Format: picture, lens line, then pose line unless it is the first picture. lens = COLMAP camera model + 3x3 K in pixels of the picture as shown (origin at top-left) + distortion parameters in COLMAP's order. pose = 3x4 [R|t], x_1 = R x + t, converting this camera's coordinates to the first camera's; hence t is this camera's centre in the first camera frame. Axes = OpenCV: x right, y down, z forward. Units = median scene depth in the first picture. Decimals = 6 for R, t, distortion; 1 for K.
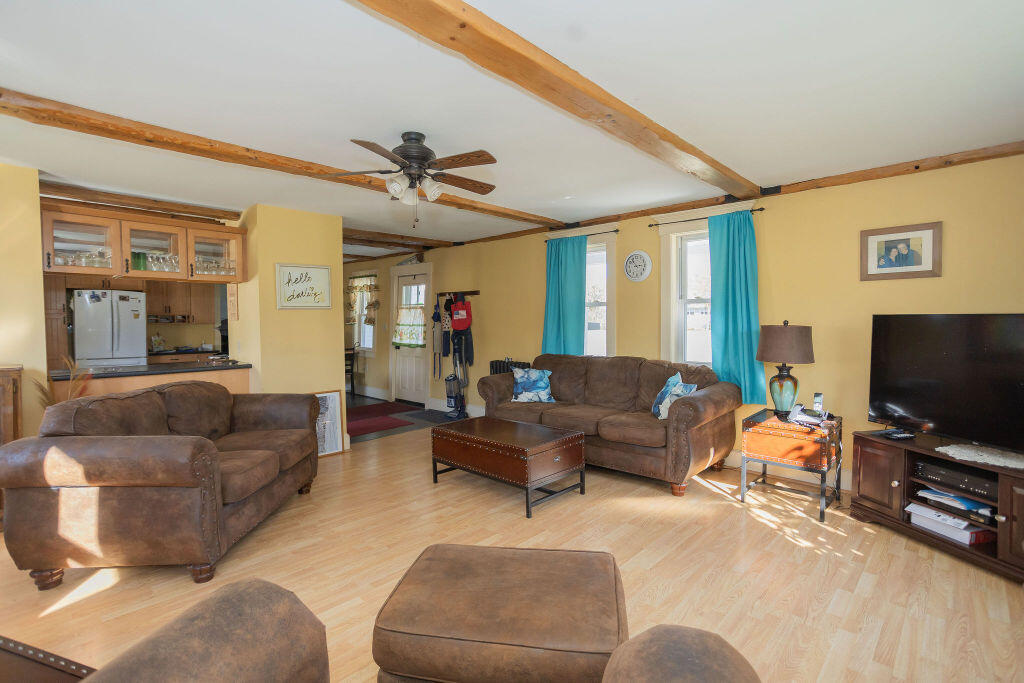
lens RADIAL K [[474.6, 0, 512.0], [0, 474.6, 341.5], [0, 0, 1]] dist [-0.000092, 0.000139]
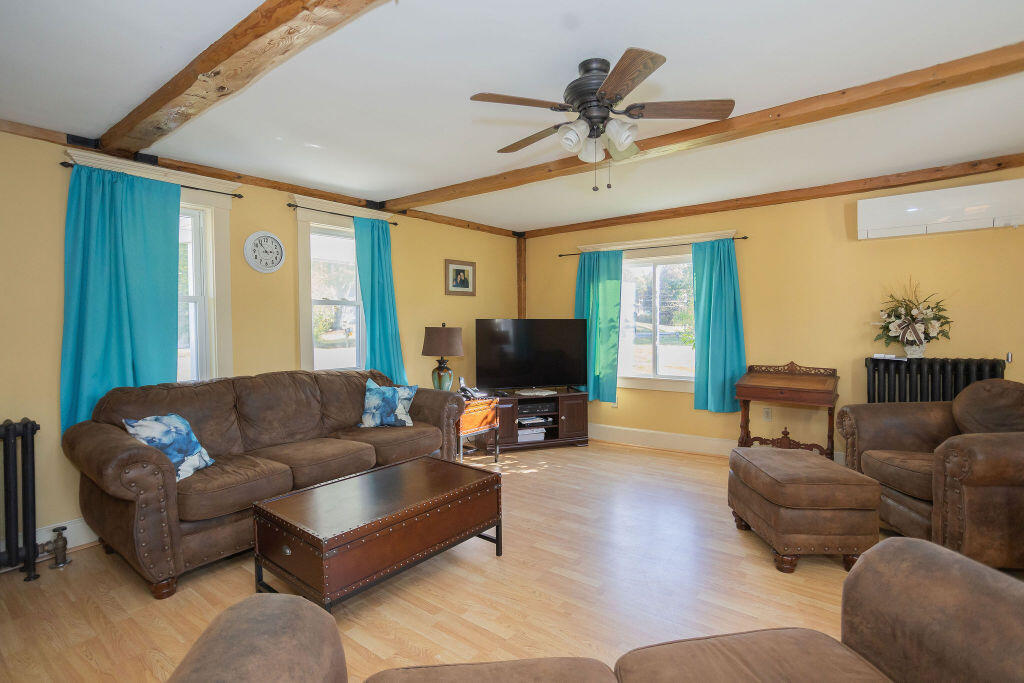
lens RADIAL K [[510.4, 0, 512.0], [0, 510.4, 341.5], [0, 0, 1]] dist [-0.045391, 0.000163]
pose [[-0.098548, -0.033035, 0.994584, -0.808332], [0.052687, 0.997874, 0.038365, -0.040182], [-0.993737, 0.056183, -0.096598, 0.998870]]
